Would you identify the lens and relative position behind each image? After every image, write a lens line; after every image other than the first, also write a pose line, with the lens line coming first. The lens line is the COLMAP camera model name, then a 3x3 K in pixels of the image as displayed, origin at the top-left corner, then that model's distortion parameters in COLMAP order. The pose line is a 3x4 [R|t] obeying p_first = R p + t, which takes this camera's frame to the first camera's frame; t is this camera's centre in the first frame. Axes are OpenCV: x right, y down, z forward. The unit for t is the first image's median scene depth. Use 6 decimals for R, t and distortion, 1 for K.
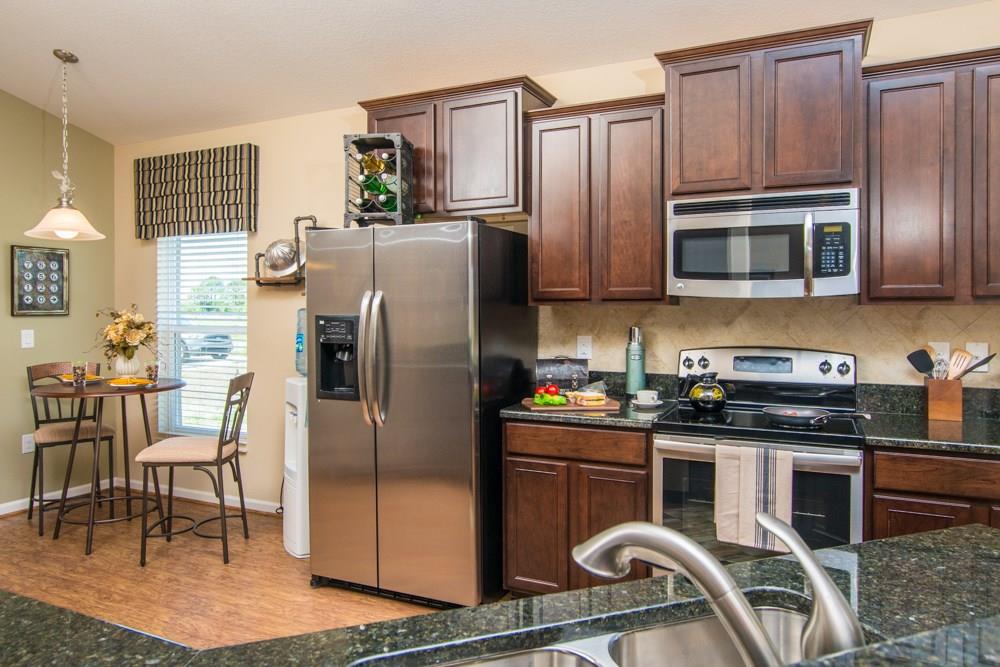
lens RADIAL K [[652.8, 0, 498.9], [0, 652.8, 310.6], [0, 0, 1]] dist [-0.004386, -0.002375]
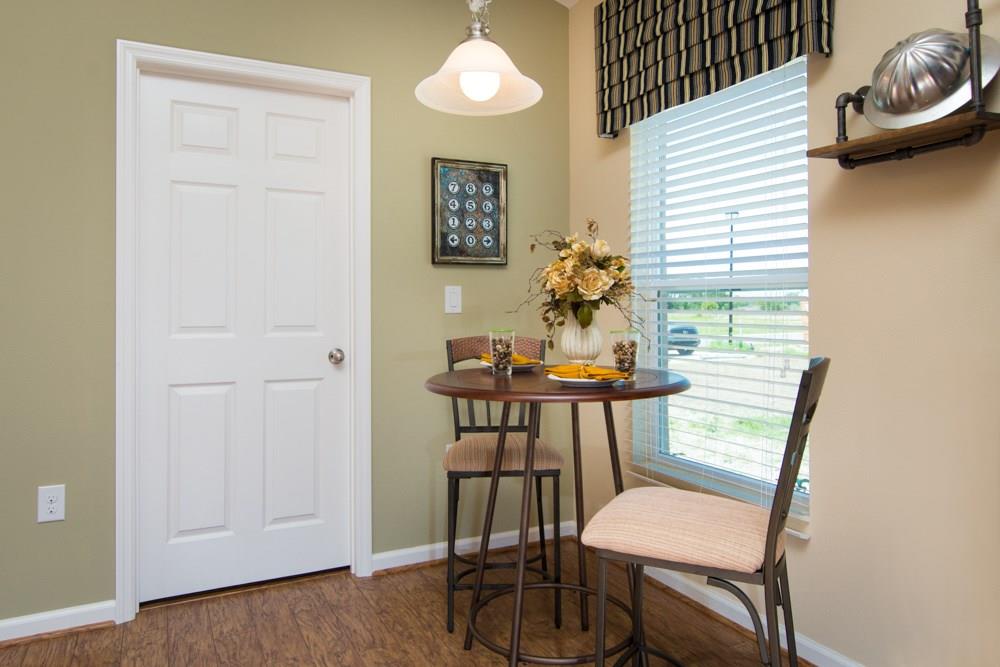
lens RADIAL K [[686.3, 0, 499.2], [0, 686.3, 304.3], [0, 0, 1]] dist [-0.002747, -0.001841]
pose [[0.789889, -0.004722, -0.613231, -0.263424], [0.001295, 0.999981, -0.006031, 0.053367], [0.613248, 0.003970, 0.789880, 0.485682]]
